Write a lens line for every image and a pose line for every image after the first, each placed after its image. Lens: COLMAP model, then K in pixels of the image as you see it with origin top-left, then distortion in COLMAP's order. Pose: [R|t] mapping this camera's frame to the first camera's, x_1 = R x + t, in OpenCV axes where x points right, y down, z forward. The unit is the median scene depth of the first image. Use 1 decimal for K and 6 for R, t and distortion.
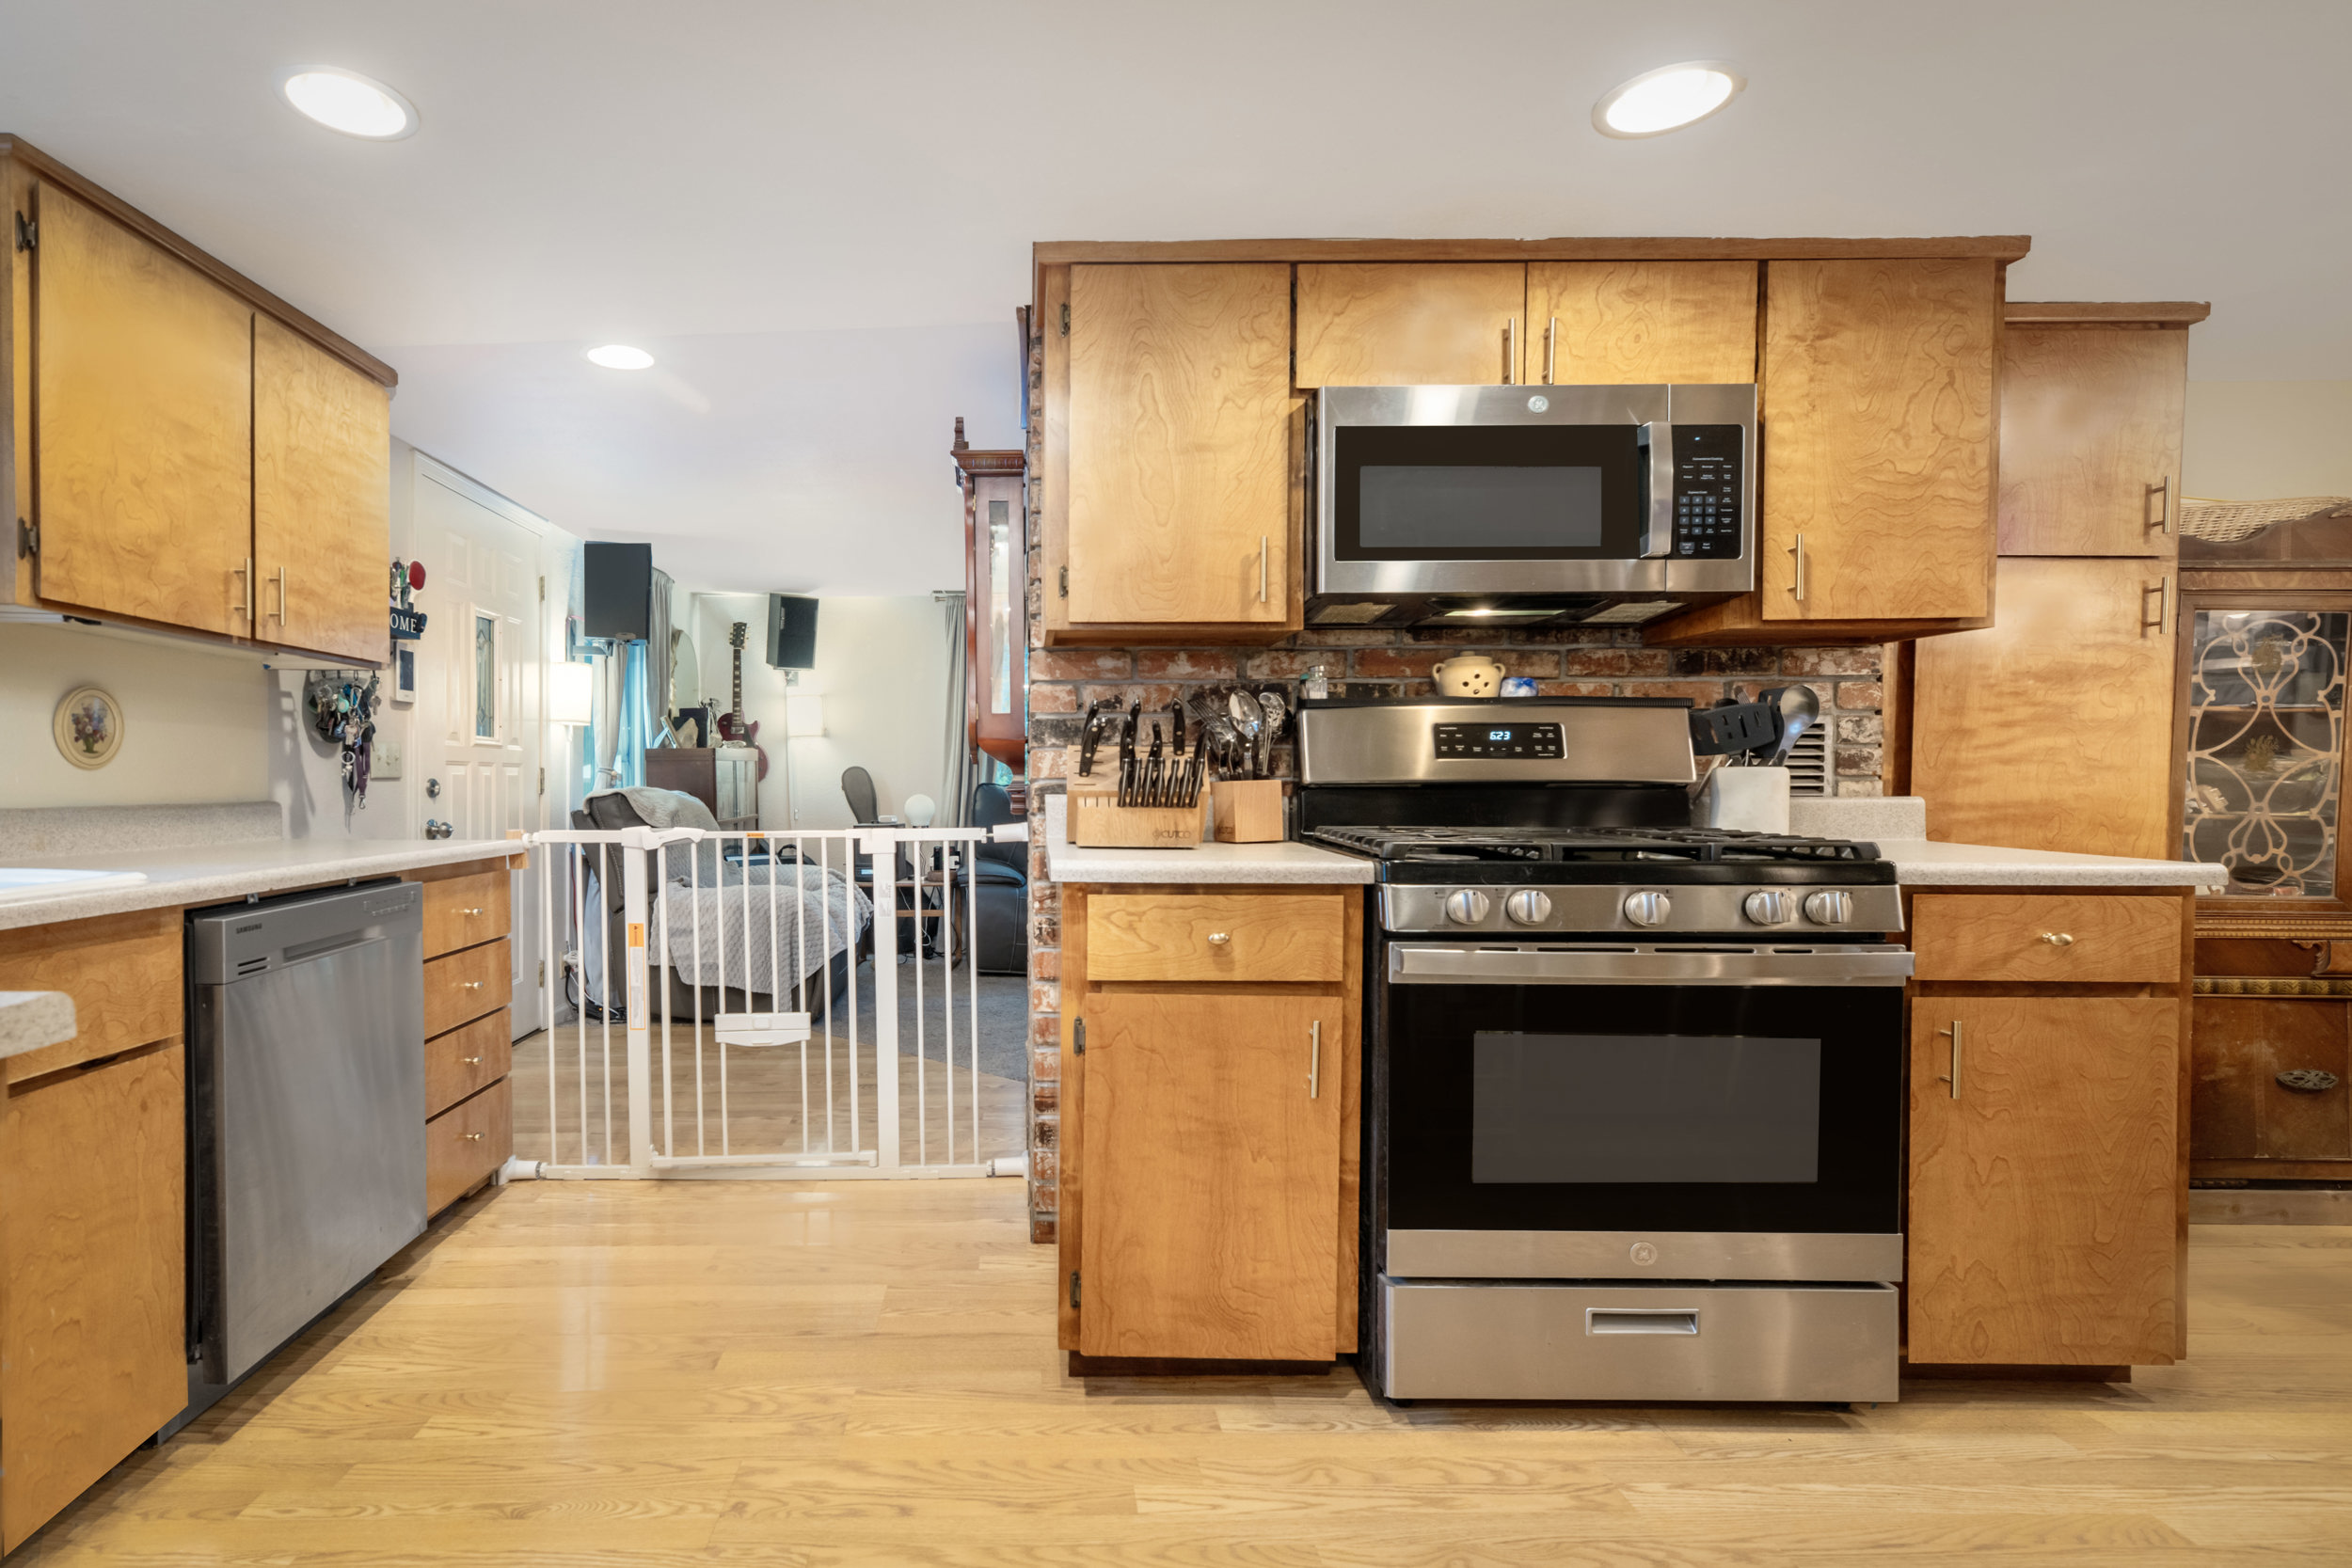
lens RADIAL K [[1069.4, 0, 1045.0], [0, 1069.4, 792.6], [0, 0, 1]] dist [0.004862, 0.001415]
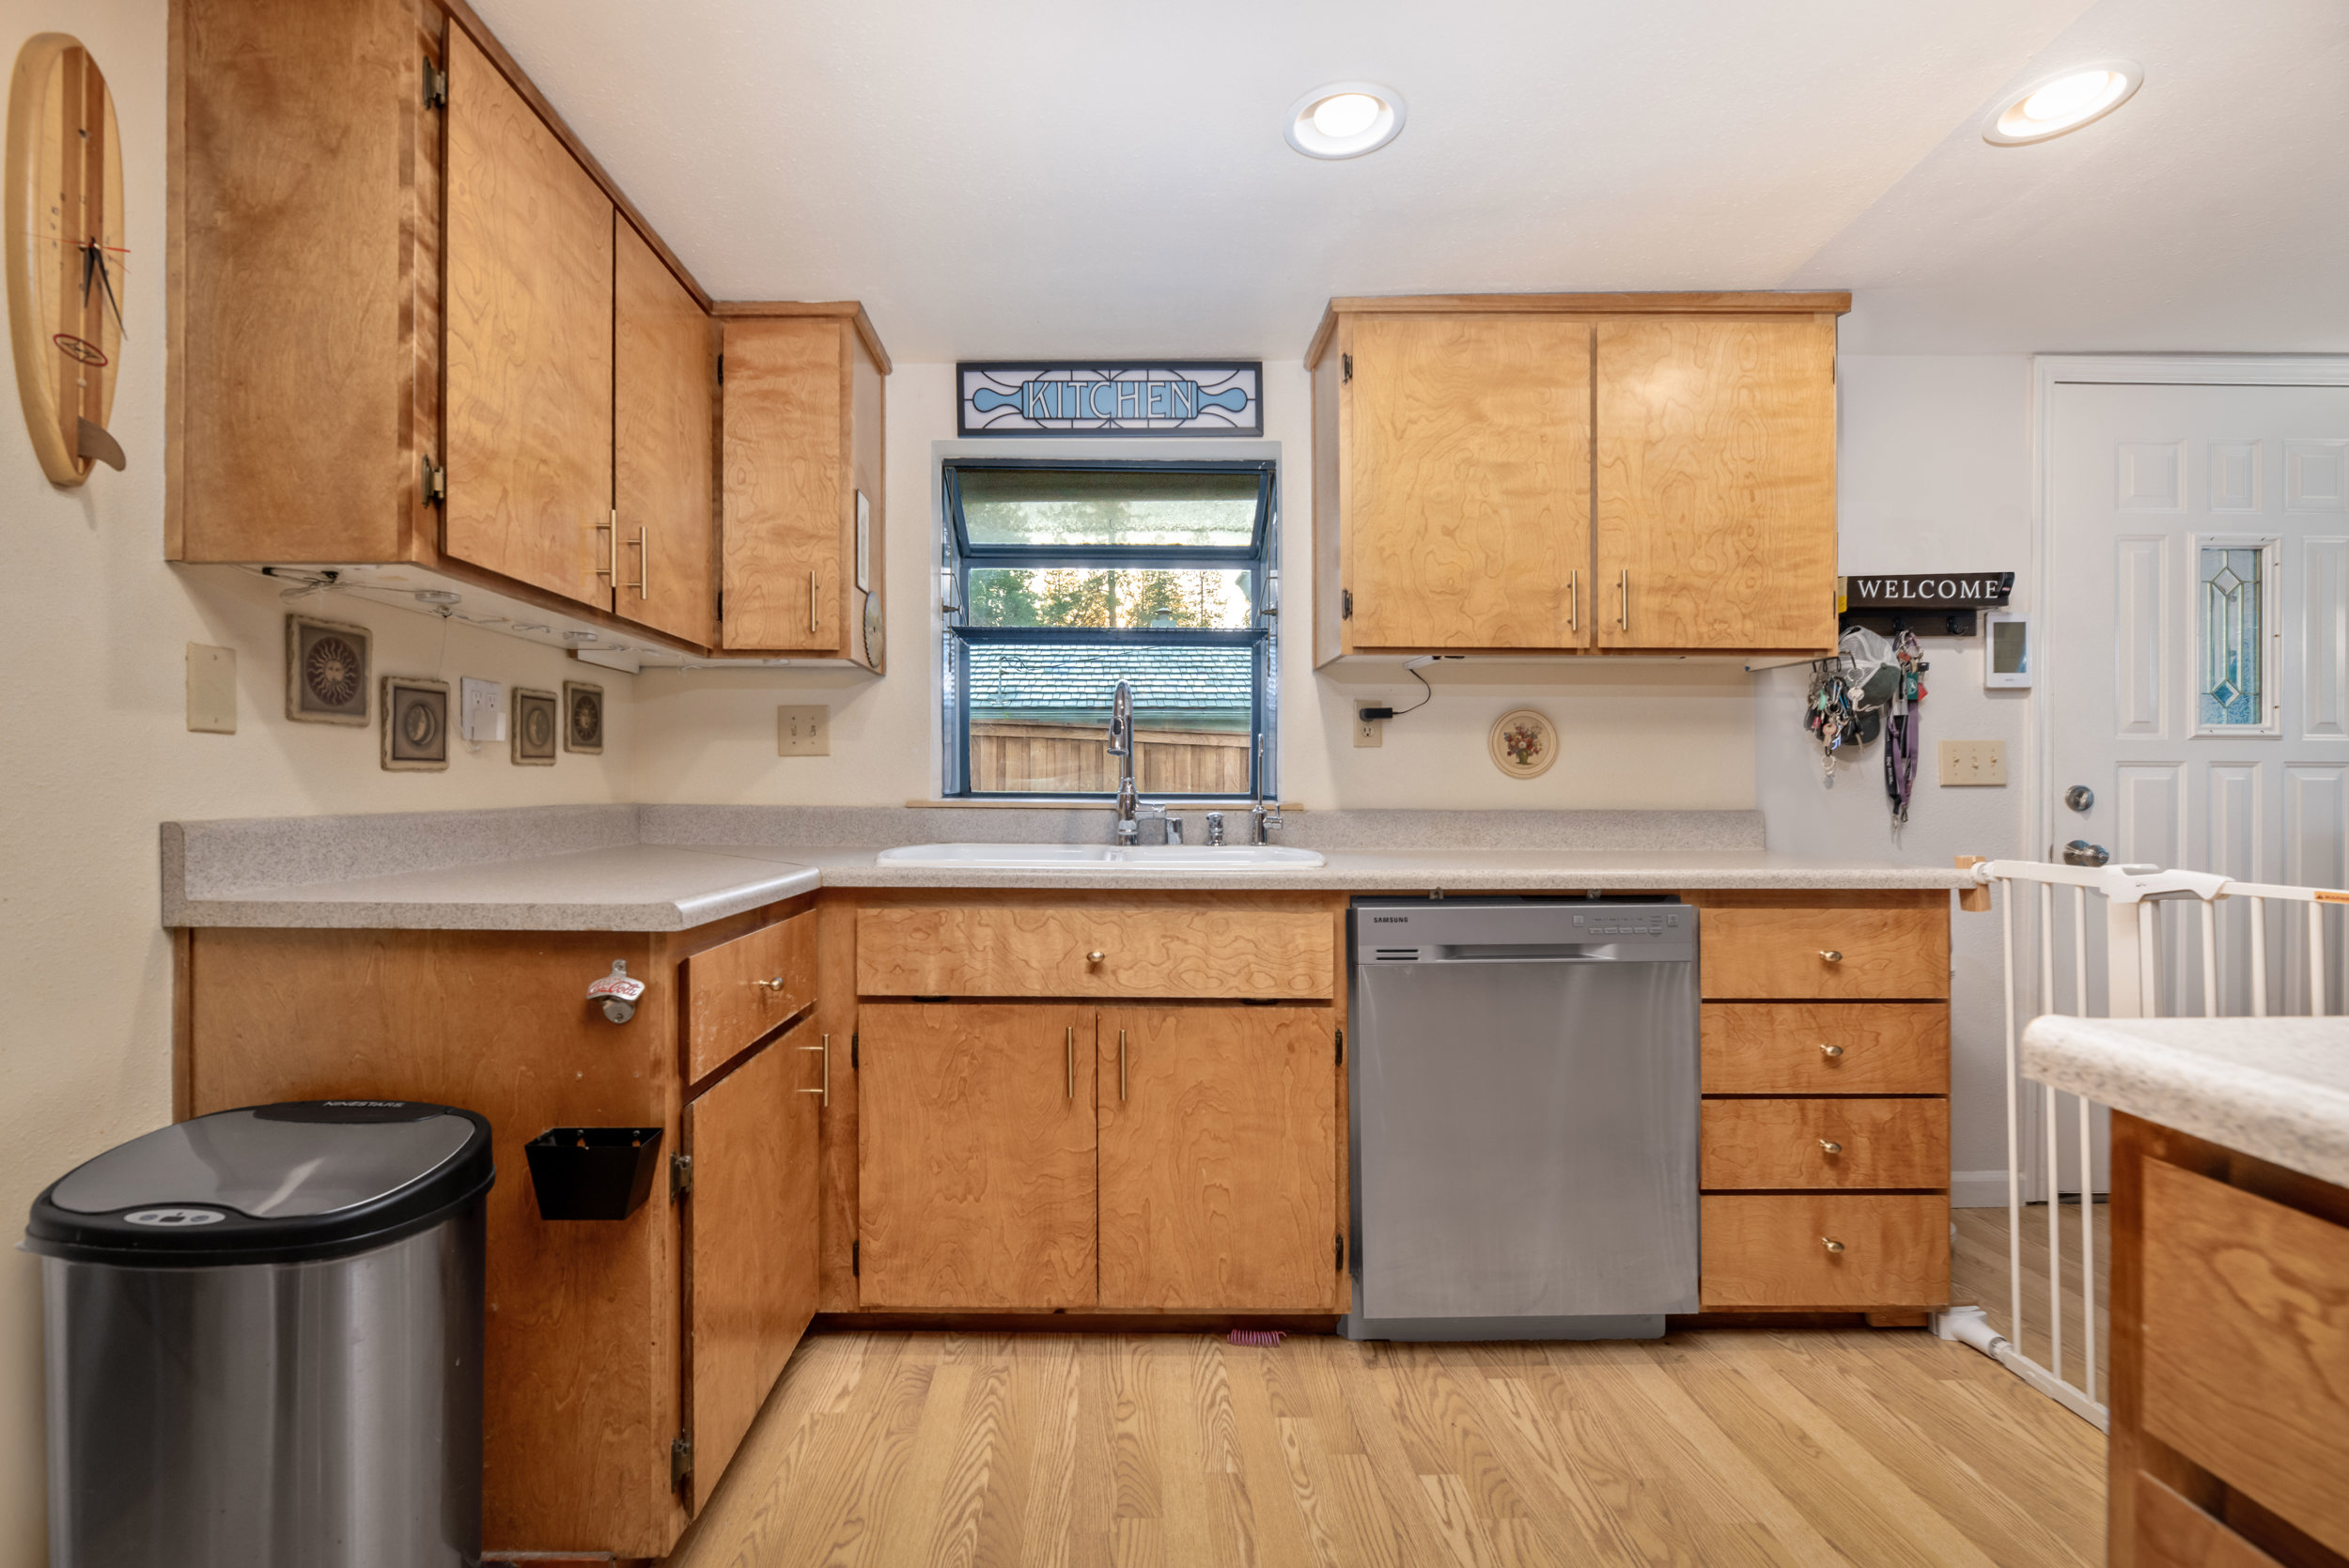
lens RADIAL K [[1068.1, 0, 1209.5], [0, 1068.1, 815.9], [0, 0, 1]] dist [0.004862, 0.001415]
pose [[0.008698, 0.016295, -0.999829, 0.282399], [-0.009736, 0.999821, 0.016210, 0.003697], [0.999915, 0.009594, 0.008855, 0.644157]]
